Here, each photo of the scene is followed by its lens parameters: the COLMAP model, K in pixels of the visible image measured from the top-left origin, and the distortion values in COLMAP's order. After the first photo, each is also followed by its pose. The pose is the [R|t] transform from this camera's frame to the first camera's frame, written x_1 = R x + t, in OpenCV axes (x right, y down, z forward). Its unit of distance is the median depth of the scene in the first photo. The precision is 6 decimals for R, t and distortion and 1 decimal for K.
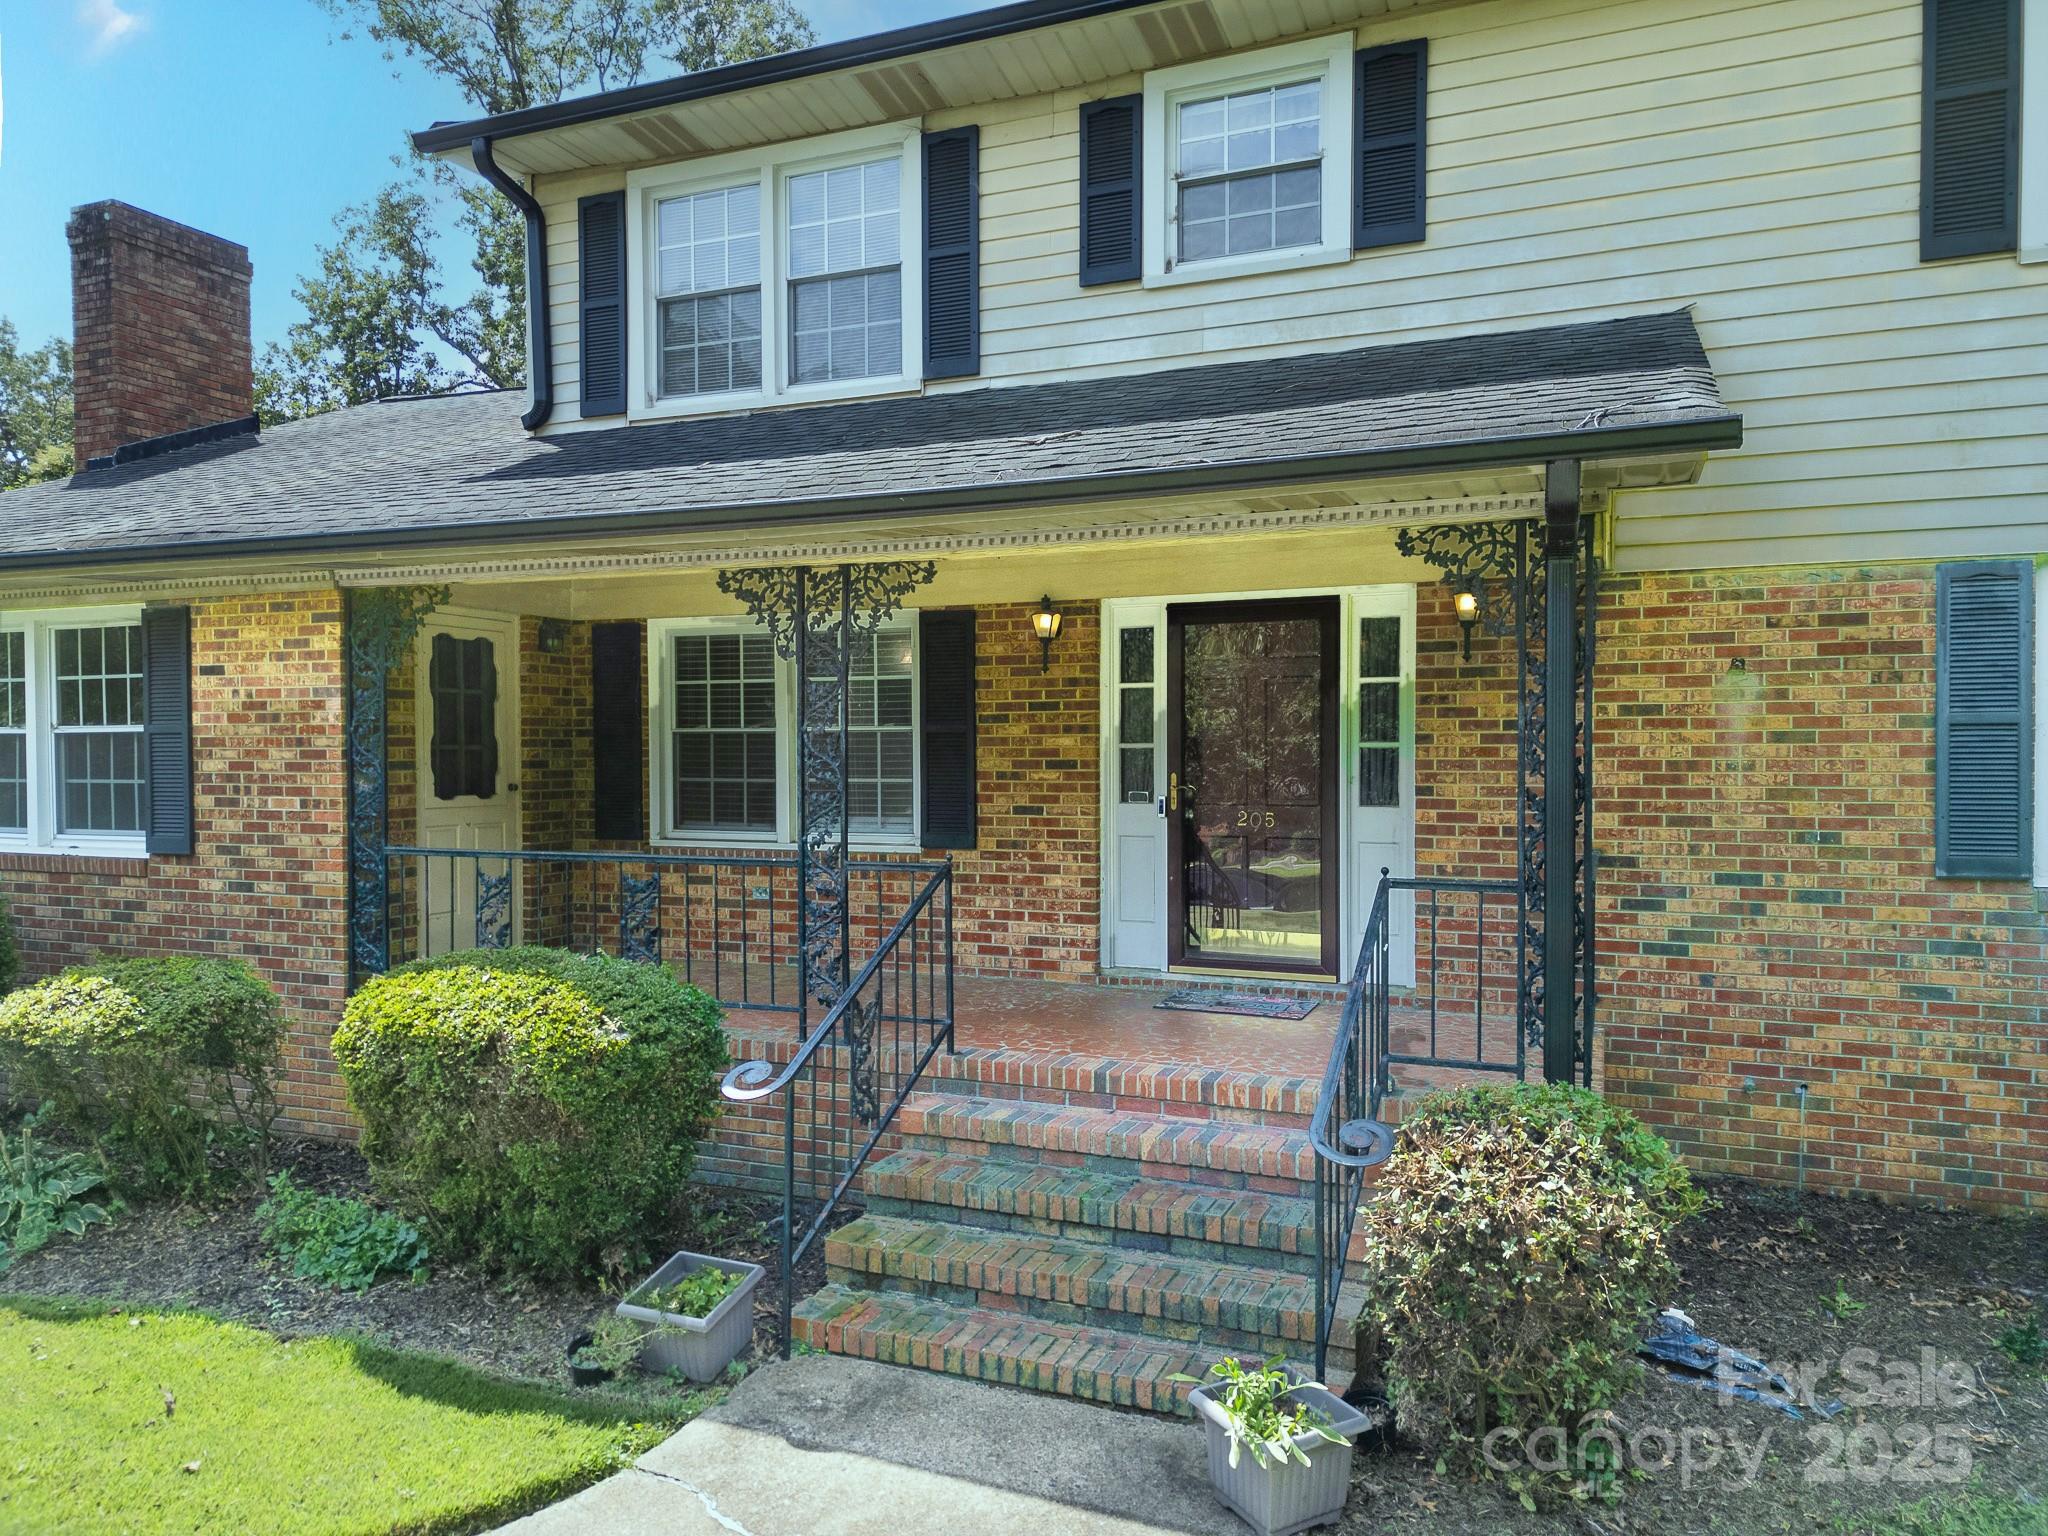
lens RADIAL K [[1445.7, 0, 1024.0], [0, 1445.7, 768.0], [0, 0, 1]] dist [0.053075, -0.043075]
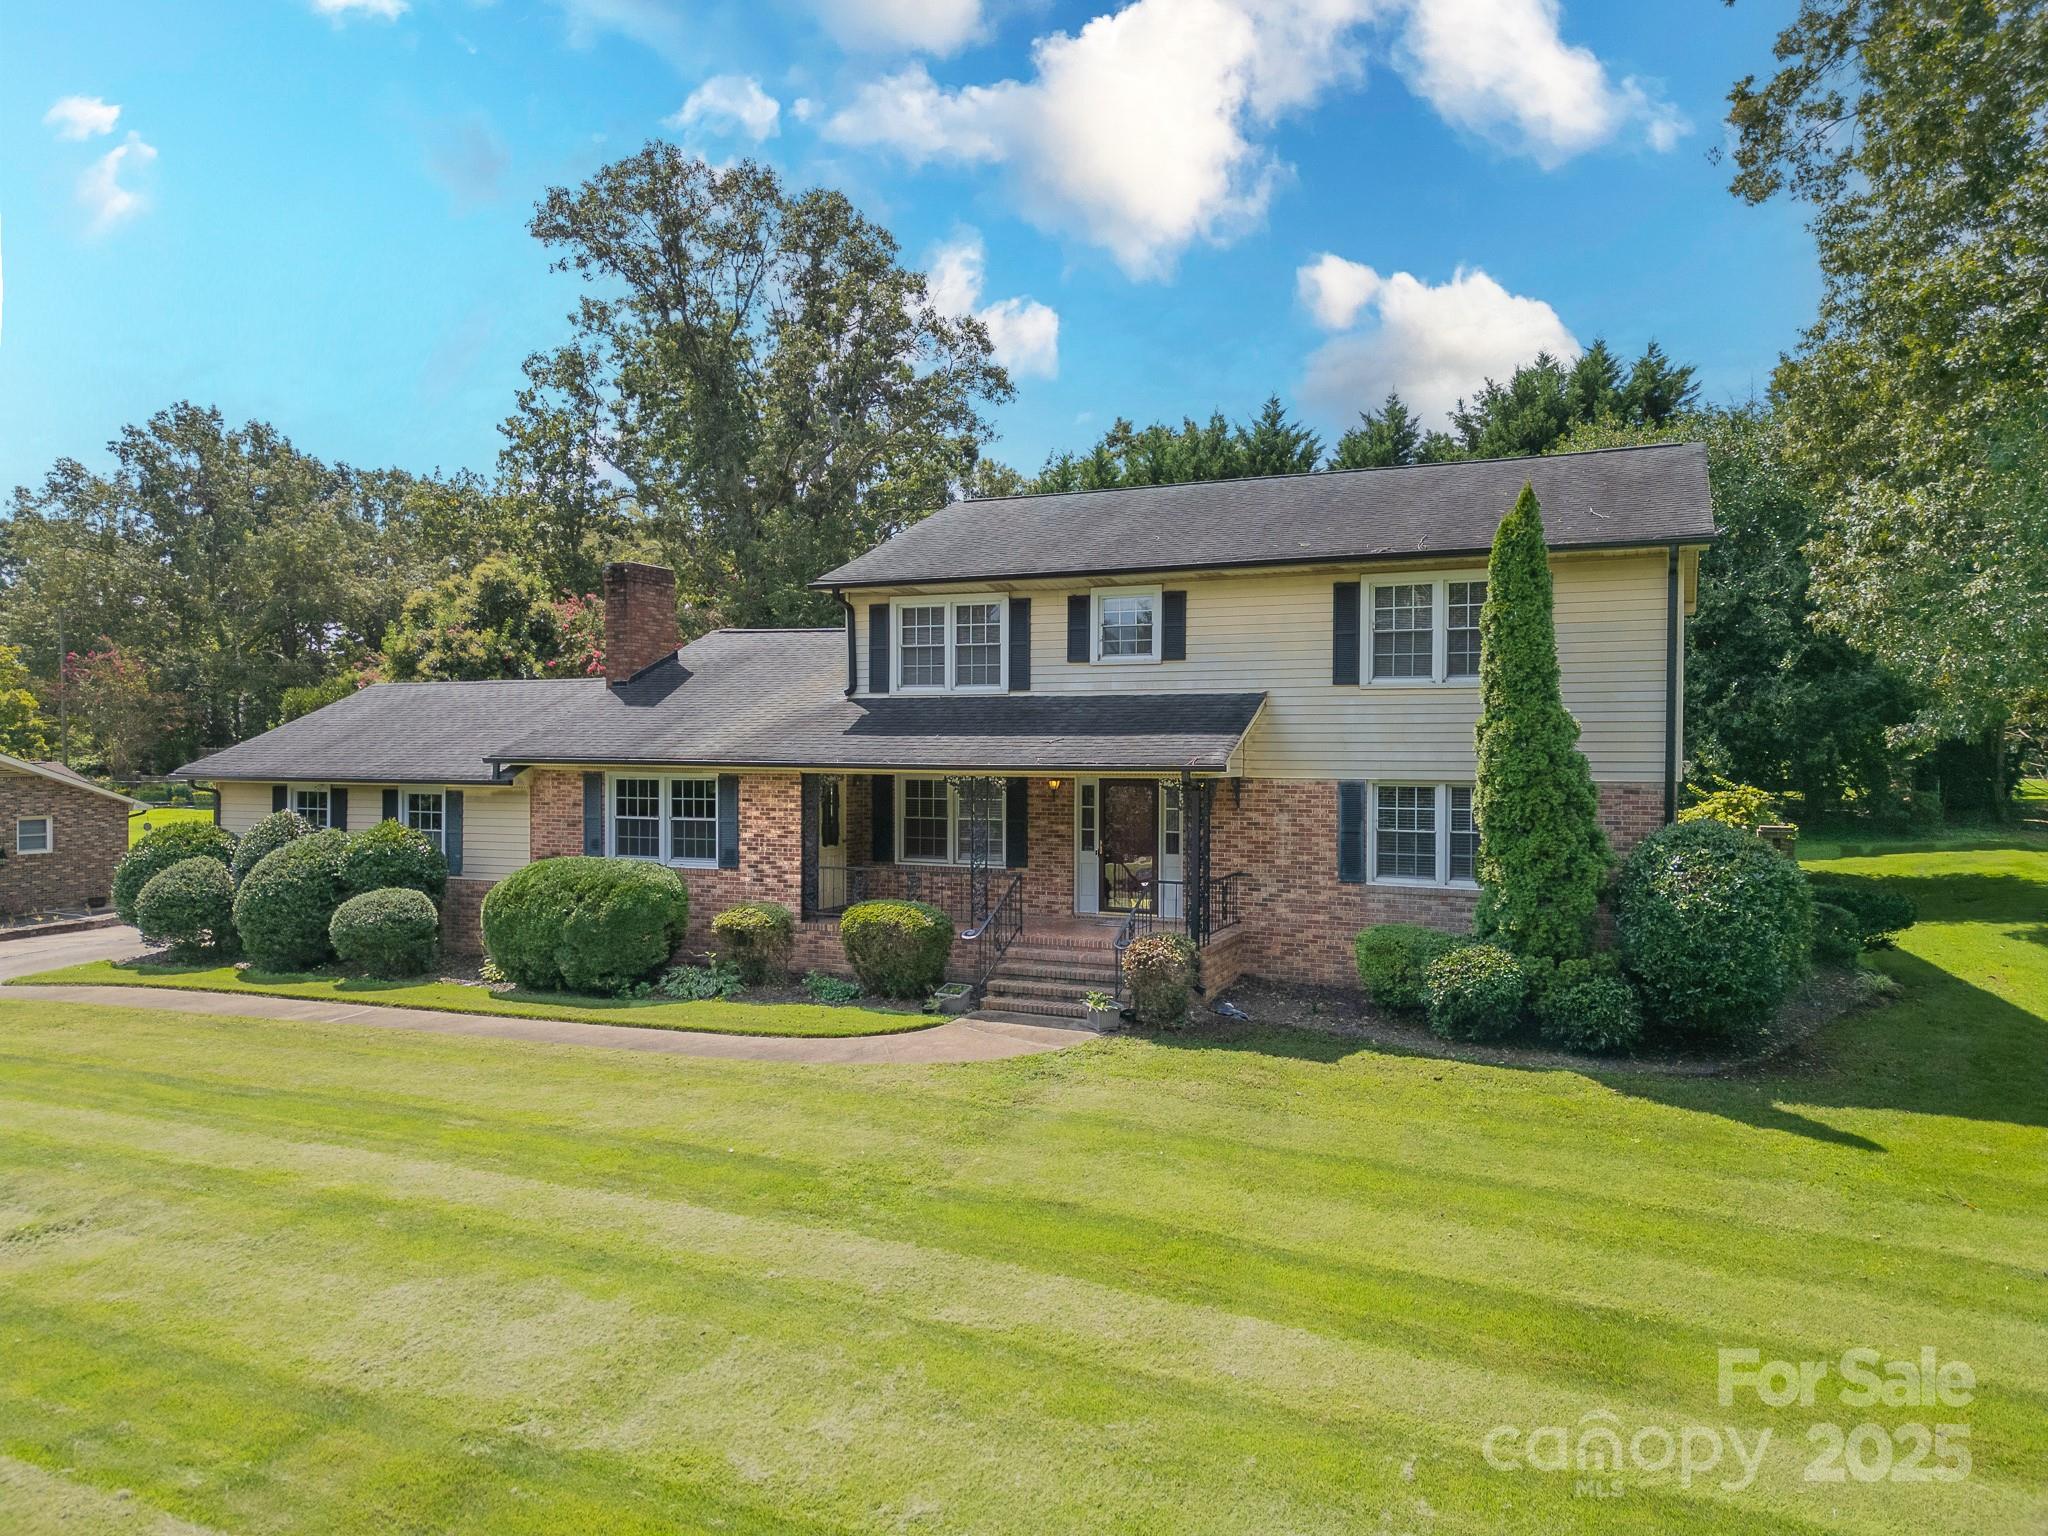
lens RADIAL K [[1420.2, 0, 1024.0], [0, 1420.2, 768.0], [0, 0, 1]] dist [0.140790, -0.192761]
pose [[0.999765, 0.005465, -0.020963, 0.014629], [-0.005413, 0.999982, 0.002514, -0.137869], [0.020977, -0.002400, 0.999777, -1.664438]]
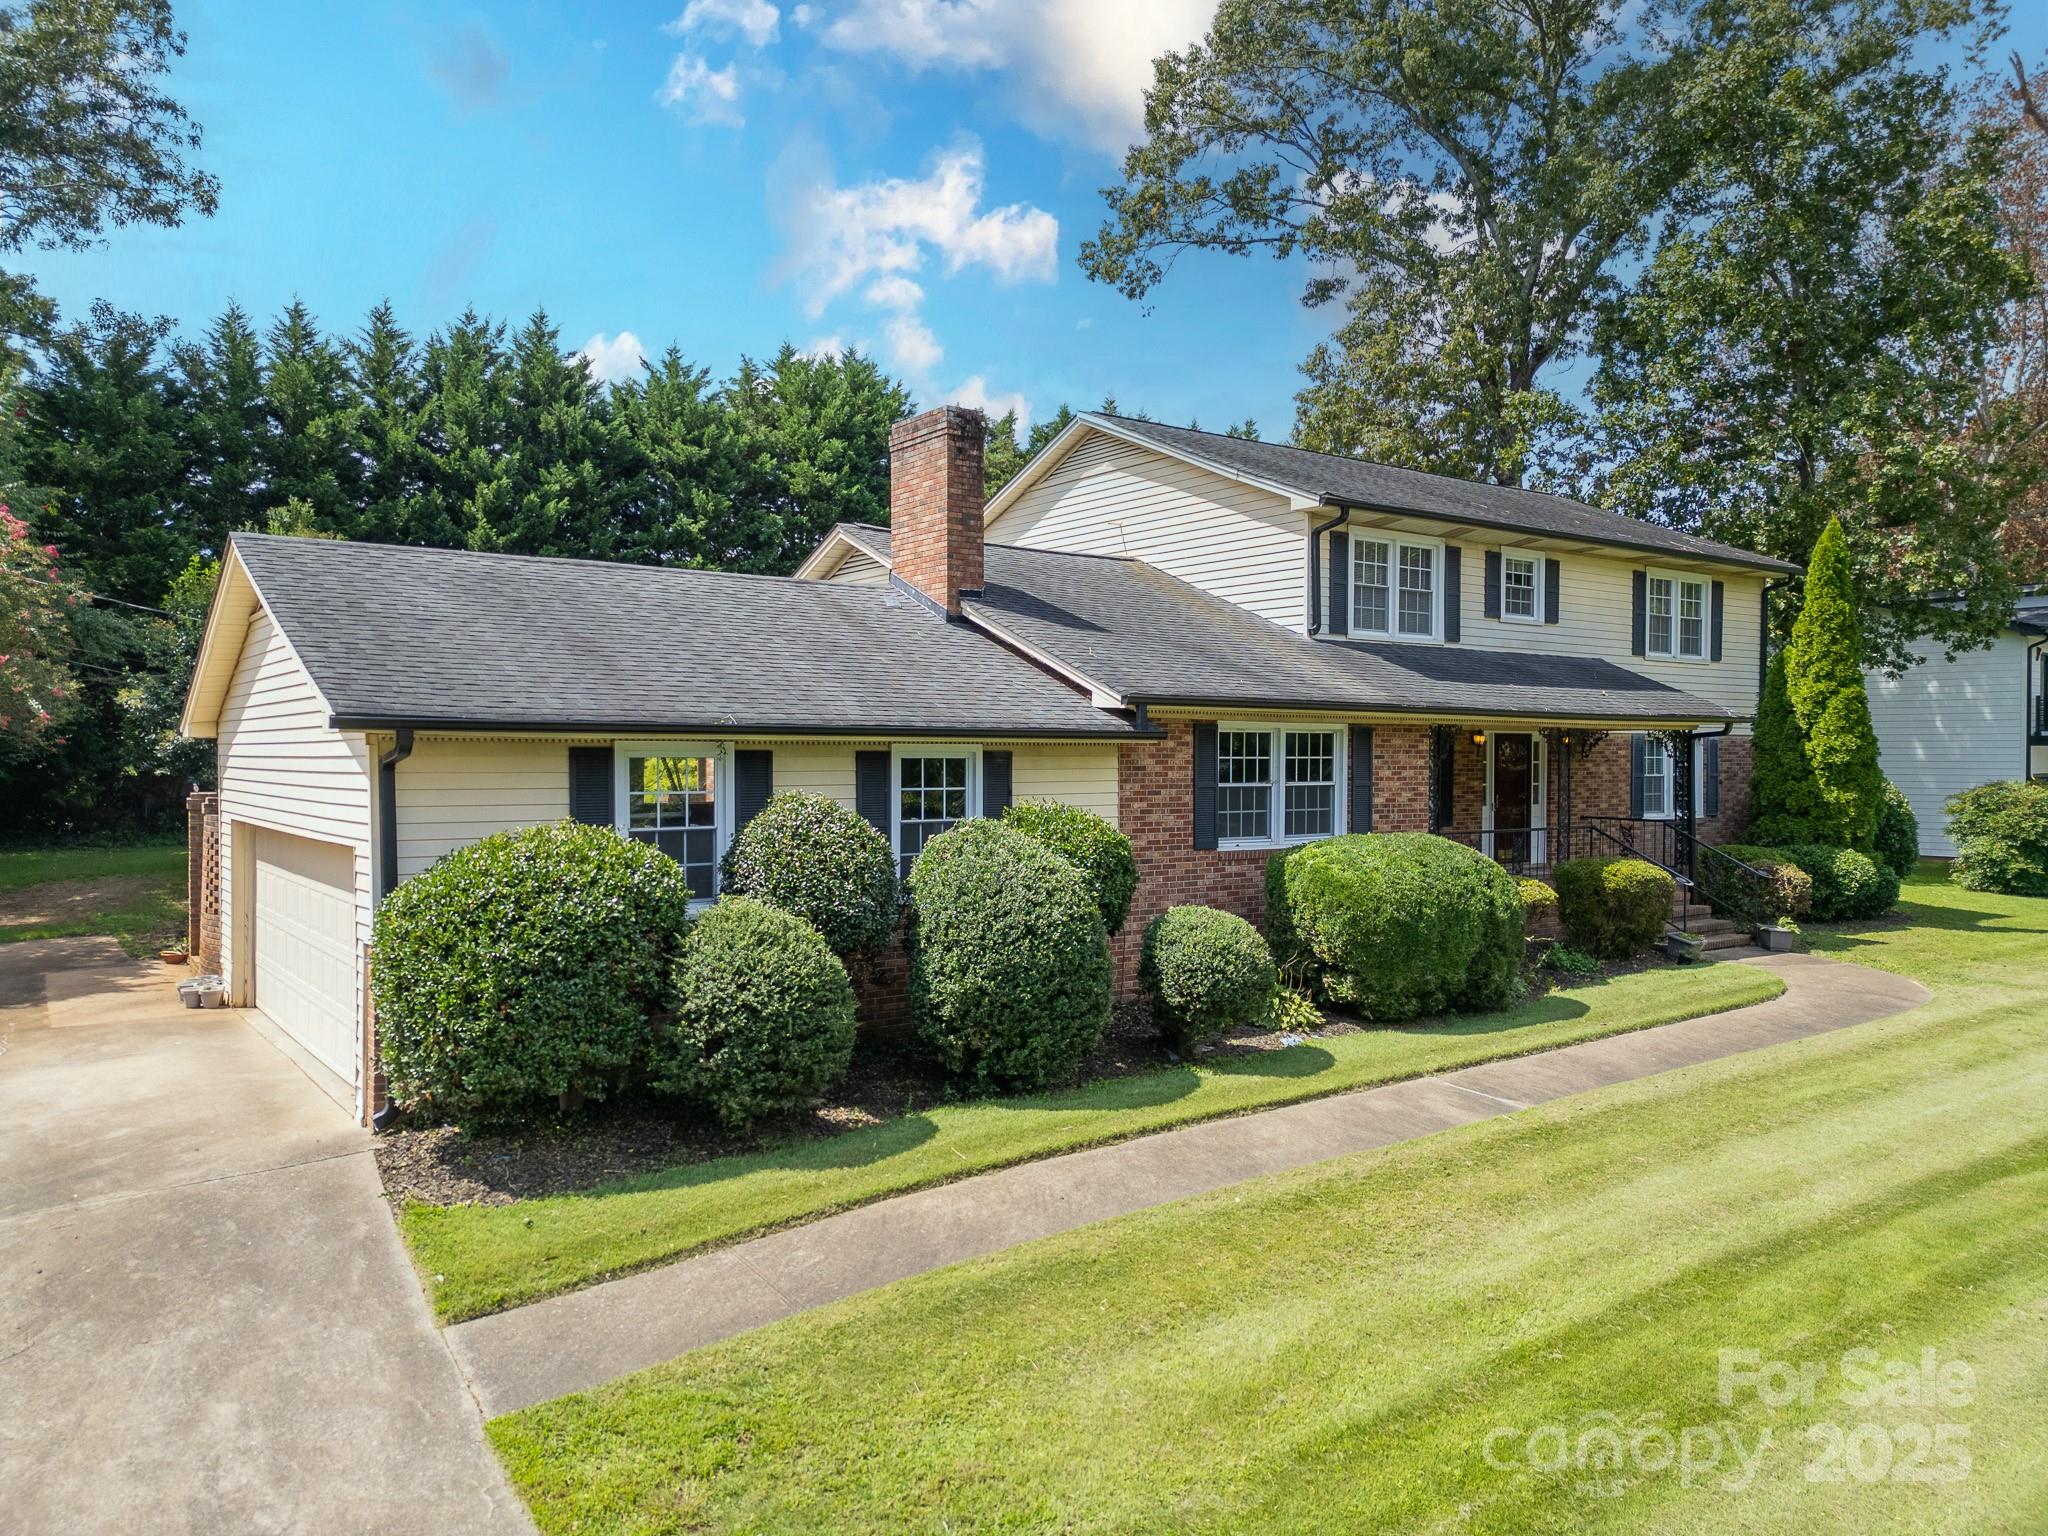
lens RADIAL K [[1420.2, 0, 1024.0], [0, 1420.2, 768.0], [0, 0, 1]] dist [0.140790, -0.192761]
pose [[0.512555, -0.004838, 0.858641, -2.710610], [0.007337, 0.999972, 0.001254, -0.057889], [-0.858623, 0.005657, 0.512577, 0.364841]]
